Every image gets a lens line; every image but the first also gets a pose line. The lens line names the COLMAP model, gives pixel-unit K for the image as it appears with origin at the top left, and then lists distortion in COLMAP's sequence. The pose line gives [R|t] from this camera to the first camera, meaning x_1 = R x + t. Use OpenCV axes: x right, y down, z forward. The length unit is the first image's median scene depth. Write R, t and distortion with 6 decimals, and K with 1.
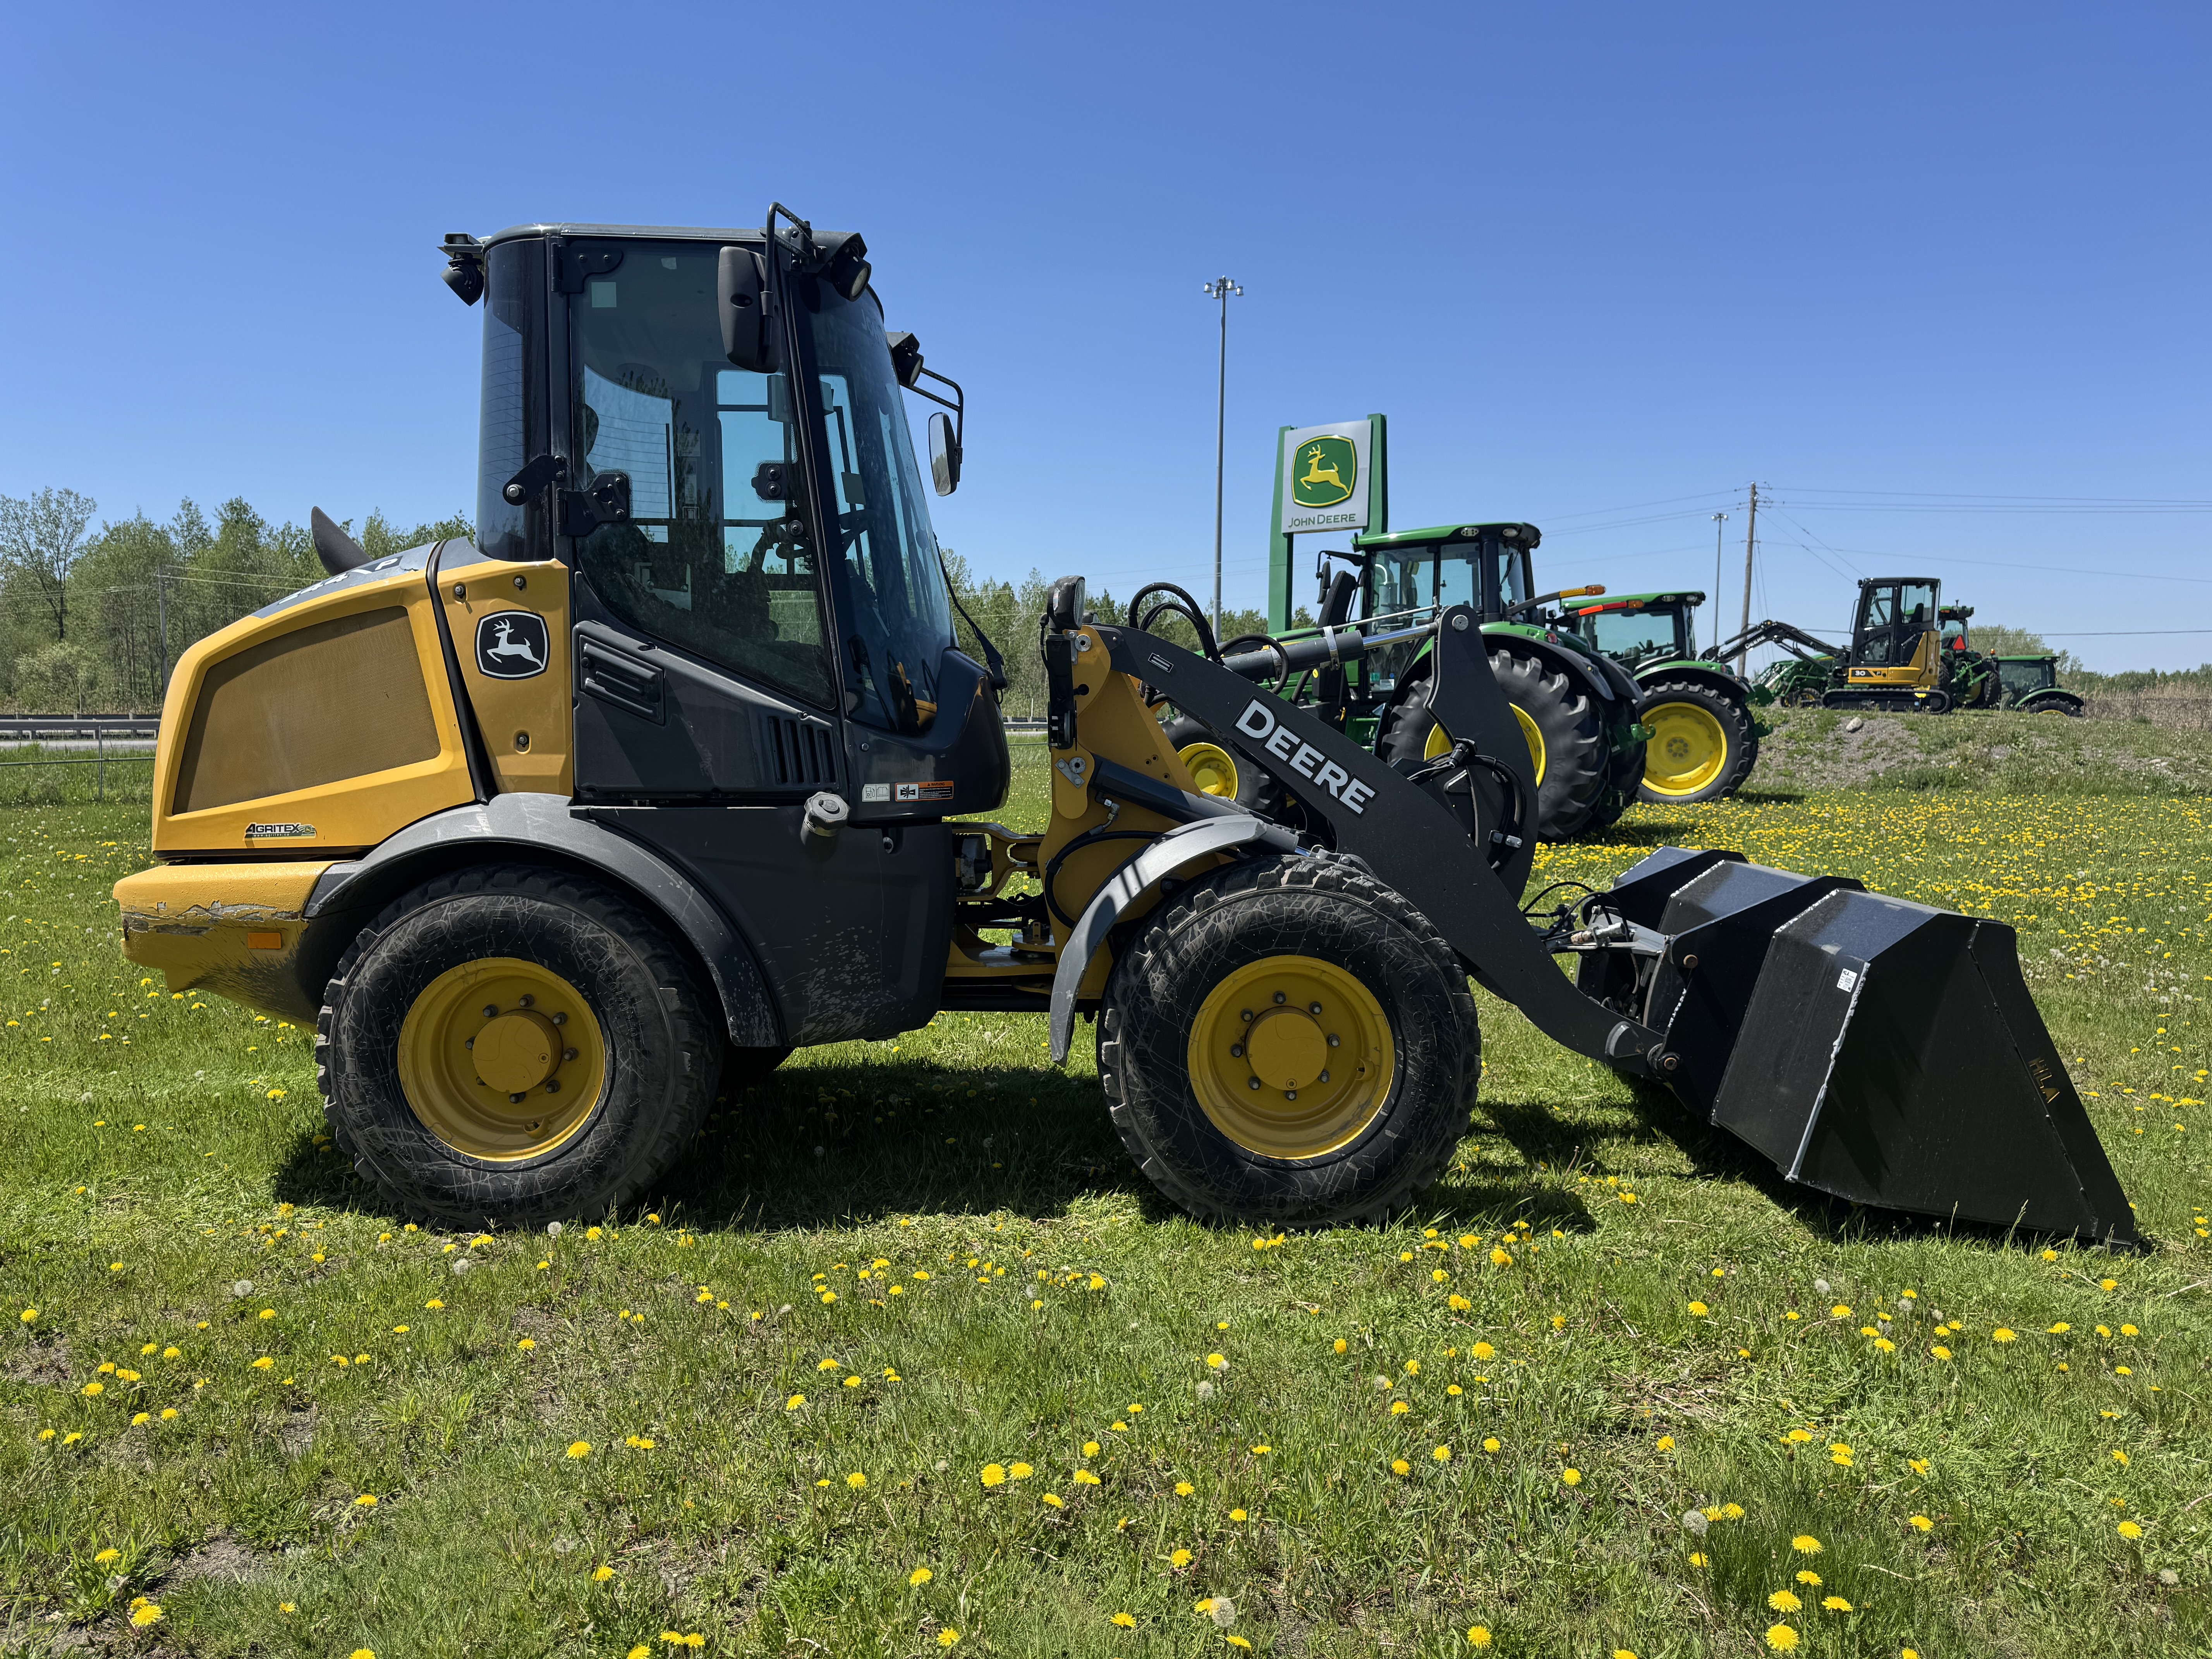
lens RADIAL K [[1535.9, 0, 1087.5], [0, 1535.9, 822.8], [0, 0, 1]] dist [0.019596, -0.006479]
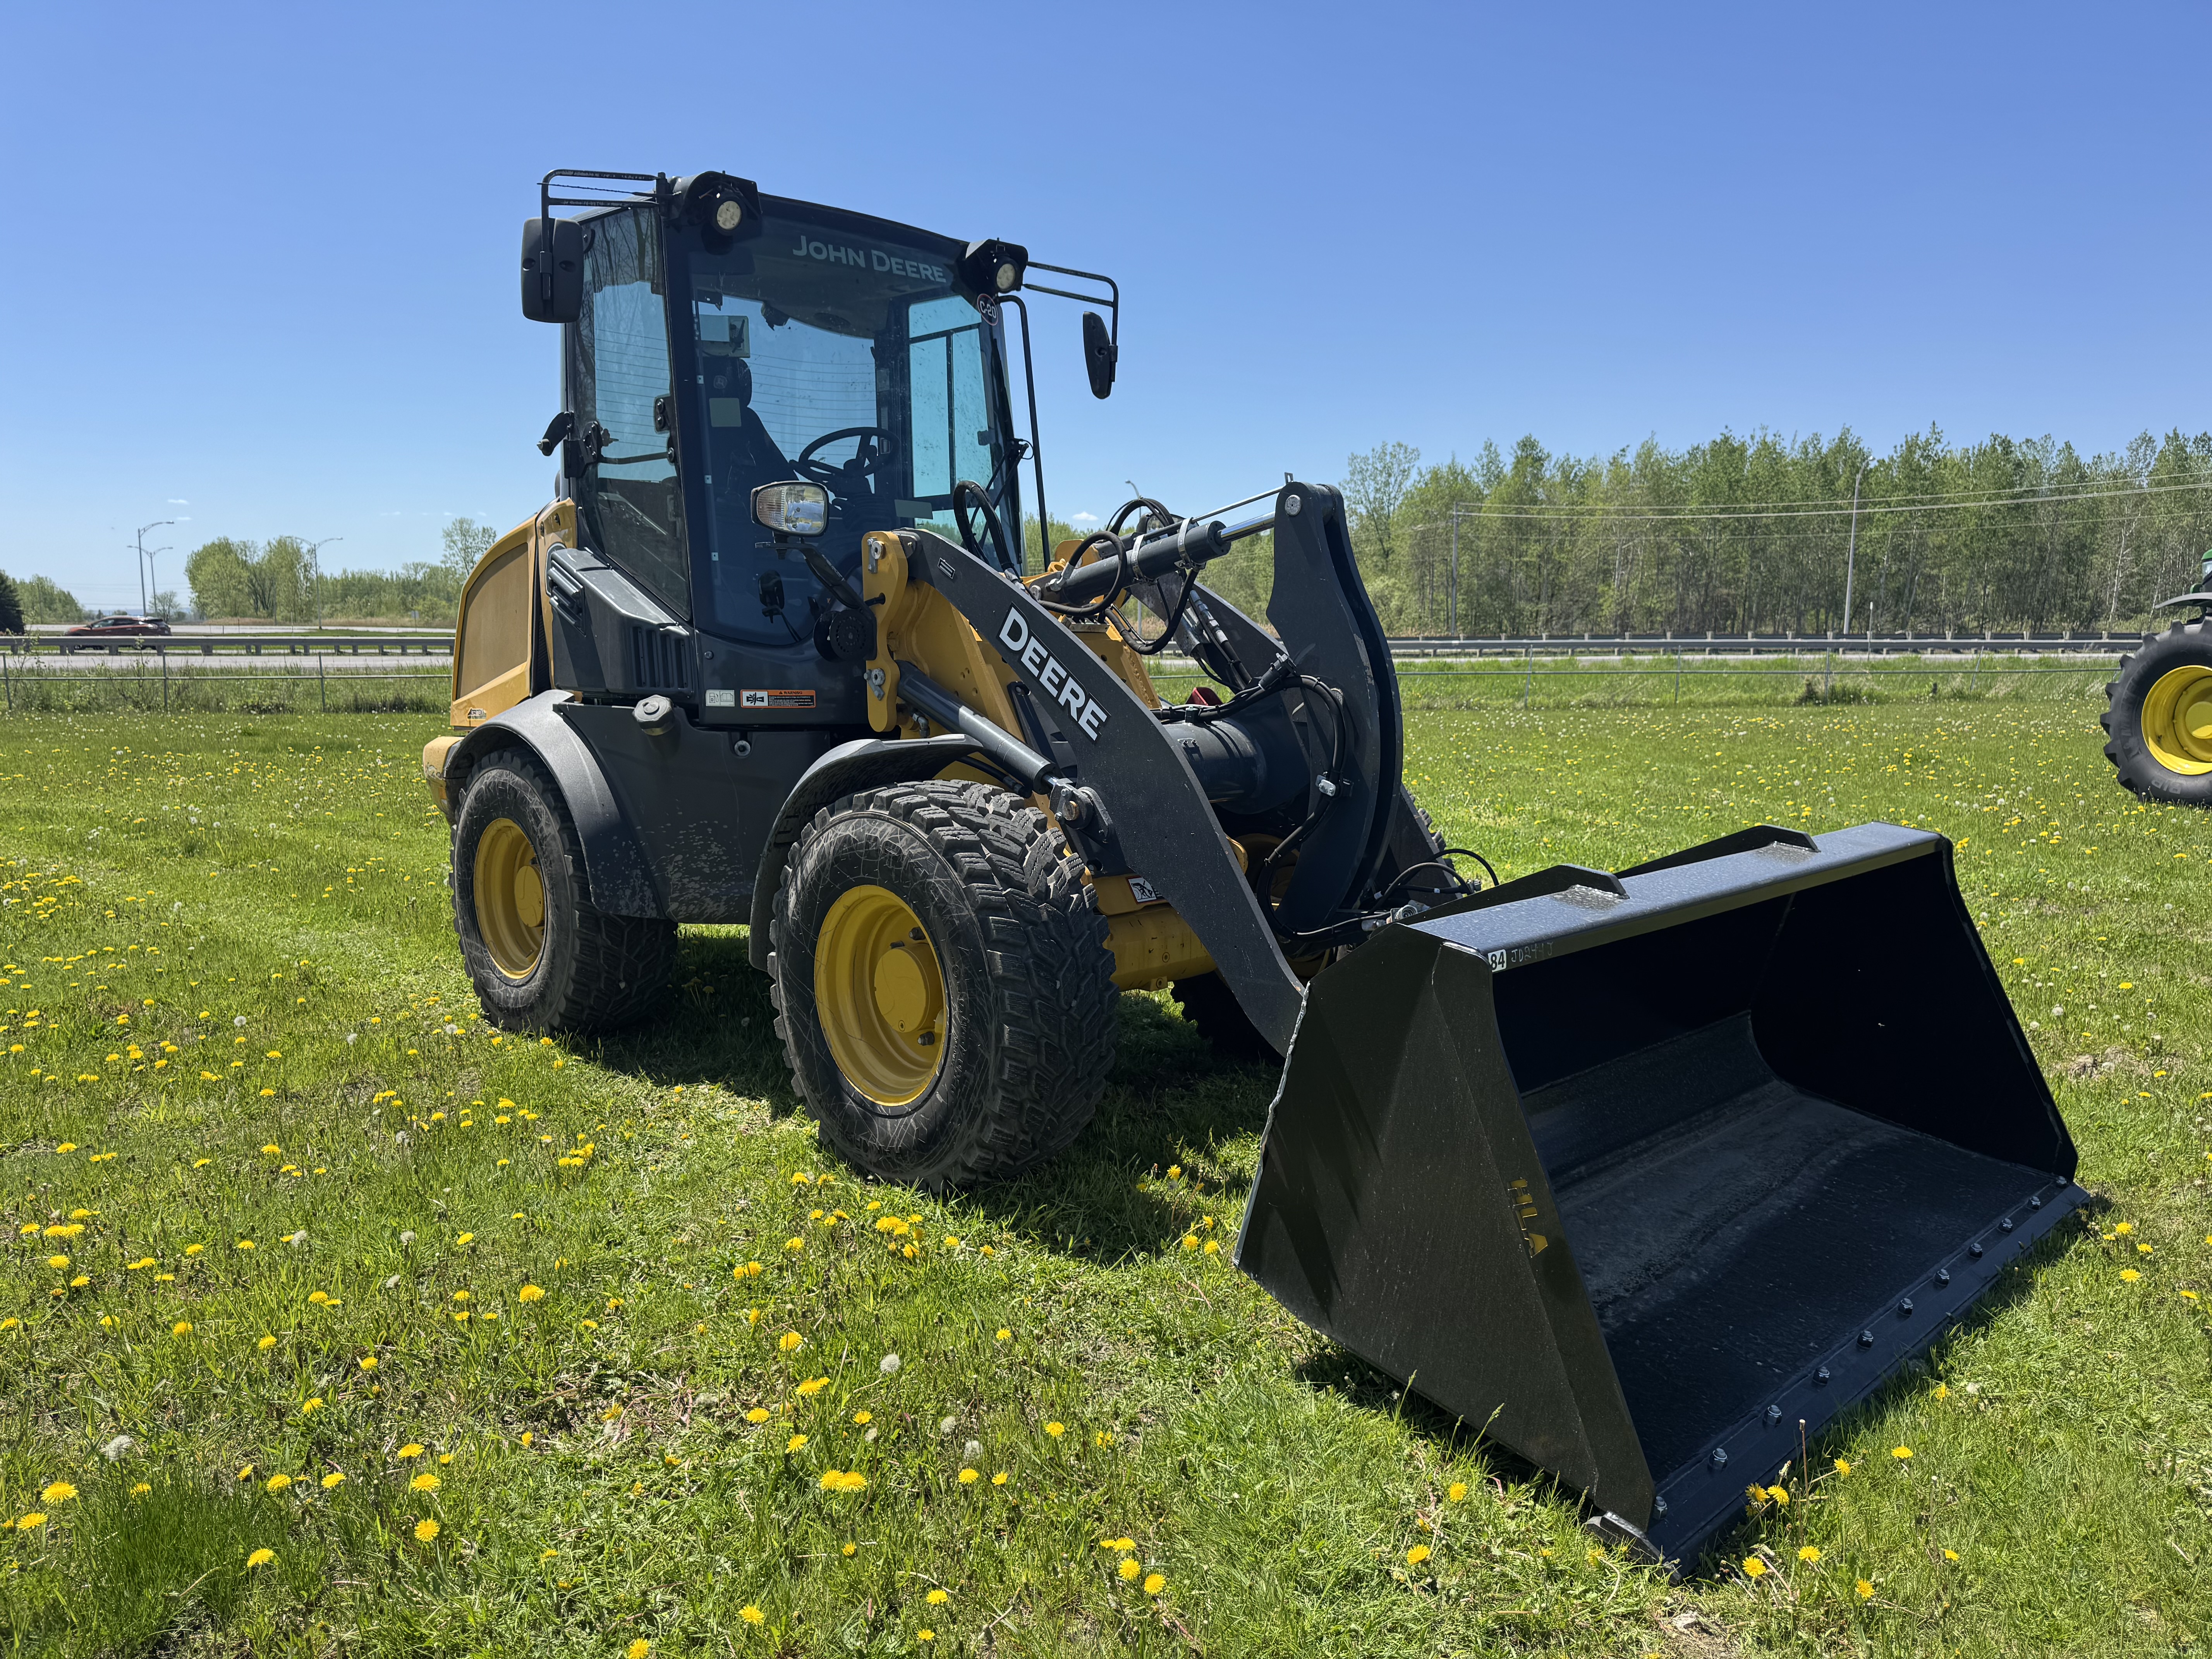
lens RADIAL K [[1535.9, 0, 1090.7], [0, 1535.9, 844.4], [0, 0, 1]] dist [0.019596, -0.006479]
pose [[0.720532, 0.092846, -0.687178, 0.795756], [-0.048870, 0.995331, 0.083239, -0.019973], [0.691697, -0.026394, 0.721705, 0.392008]]
